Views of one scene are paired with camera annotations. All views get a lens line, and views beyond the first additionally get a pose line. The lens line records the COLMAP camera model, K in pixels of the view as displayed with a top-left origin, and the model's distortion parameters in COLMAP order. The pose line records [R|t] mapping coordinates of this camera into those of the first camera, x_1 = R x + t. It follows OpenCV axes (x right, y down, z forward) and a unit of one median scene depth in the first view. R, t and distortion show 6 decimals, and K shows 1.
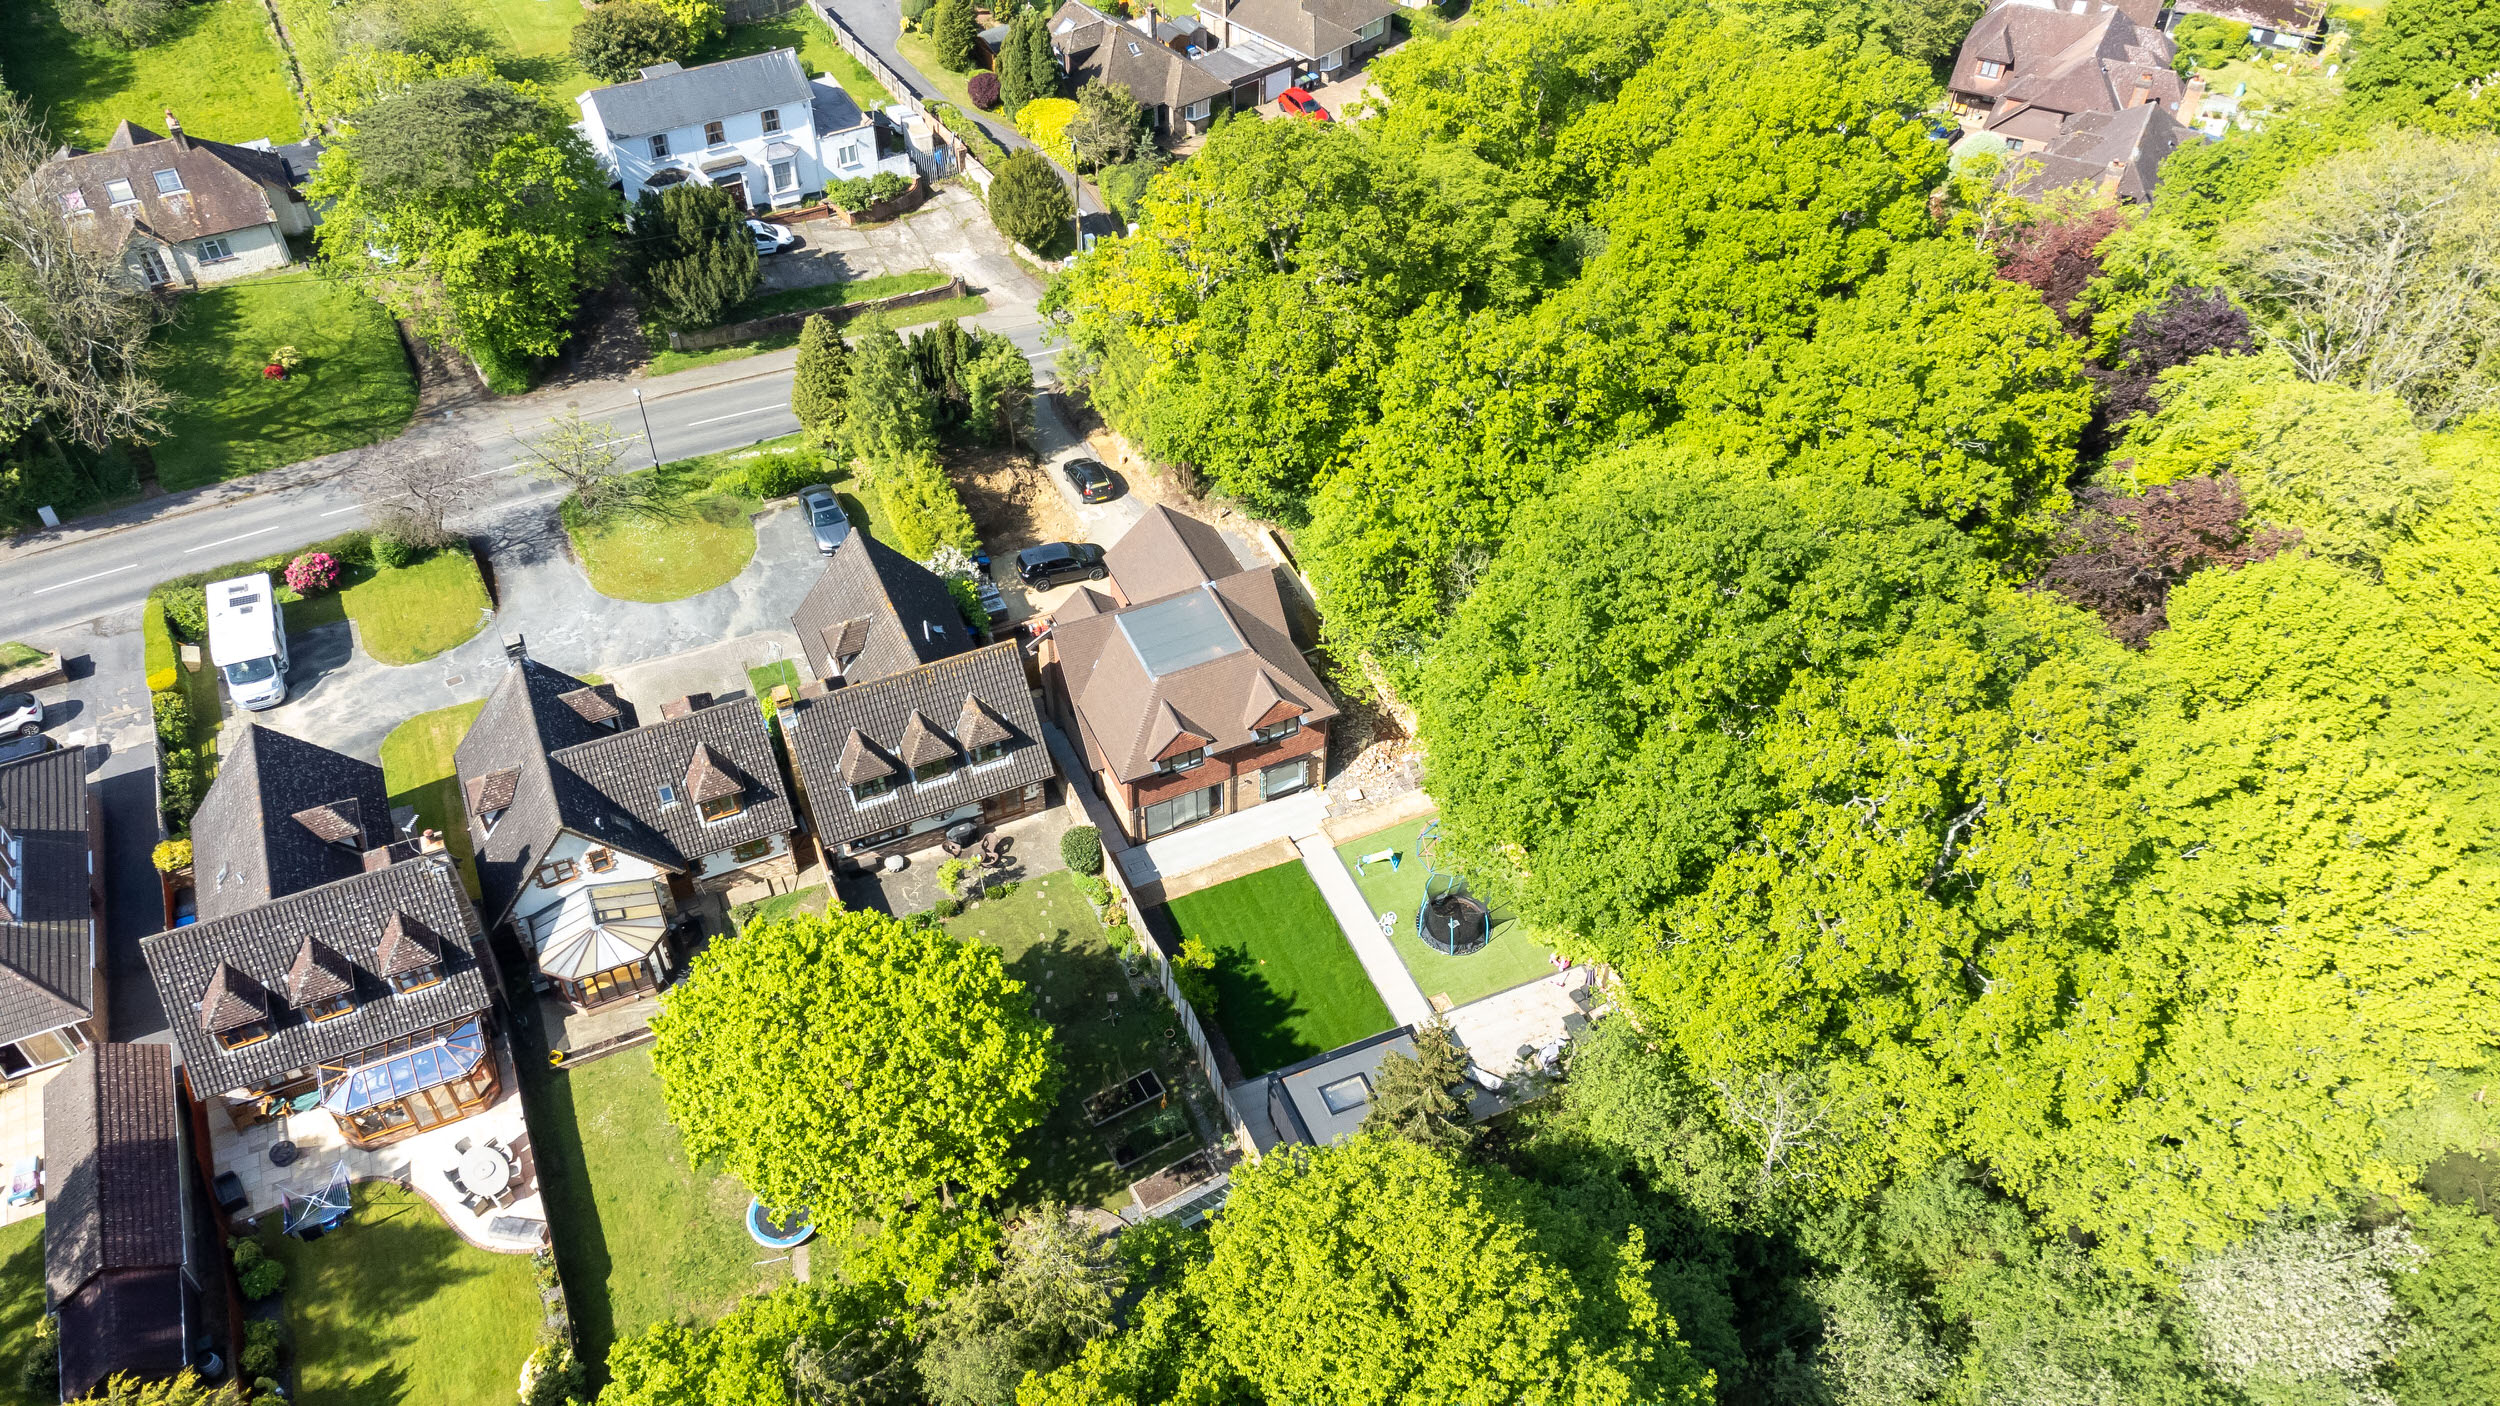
lens RADIAL K [[1869.1, 0, 1250.0], [0, 1869.1, 703.0], [0, 0, 1]] dist [-0.001312, 0.115625]
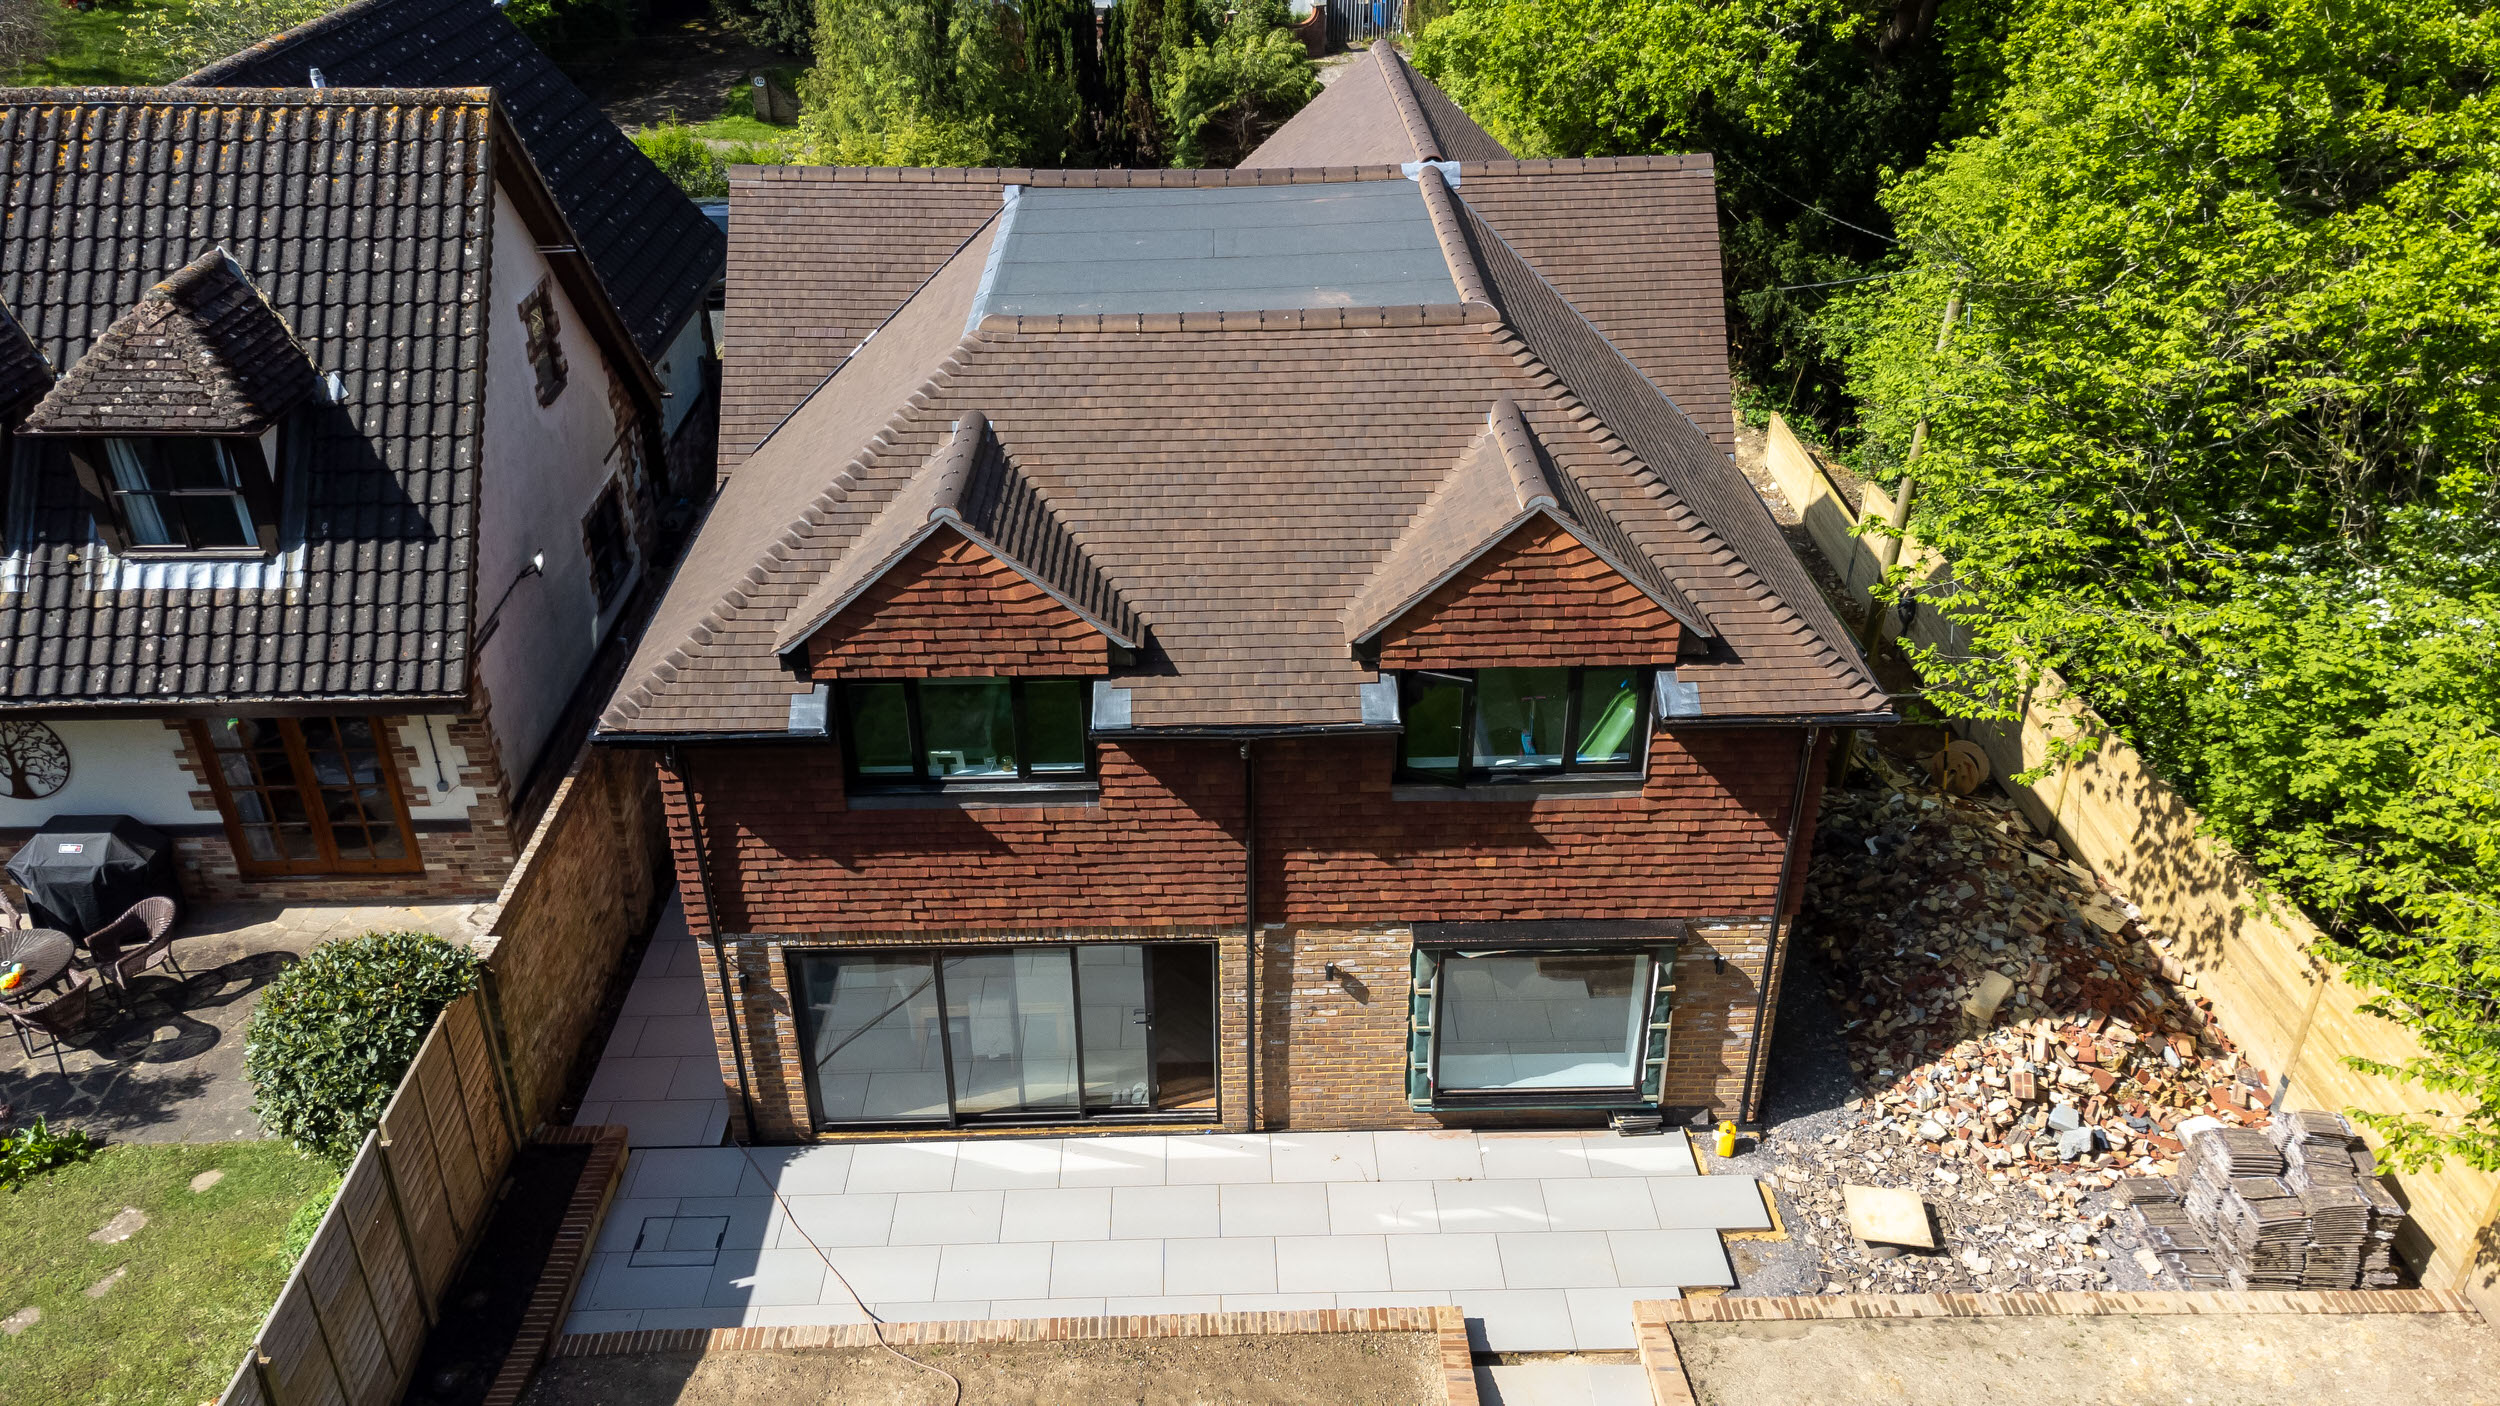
lens RADIAL K [[1869.1, 0, 1250.0], [0, 1869.1, 703.0], [0, 0, 1]] dist [-0.001312, 0.115625]
pose [[0.919621, 0.182408, -0.347886, 0.053362], [-0.266174, 0.940685, -0.210389, 0.058459], [0.288874, 0.286076, 0.913626, 0.793779]]
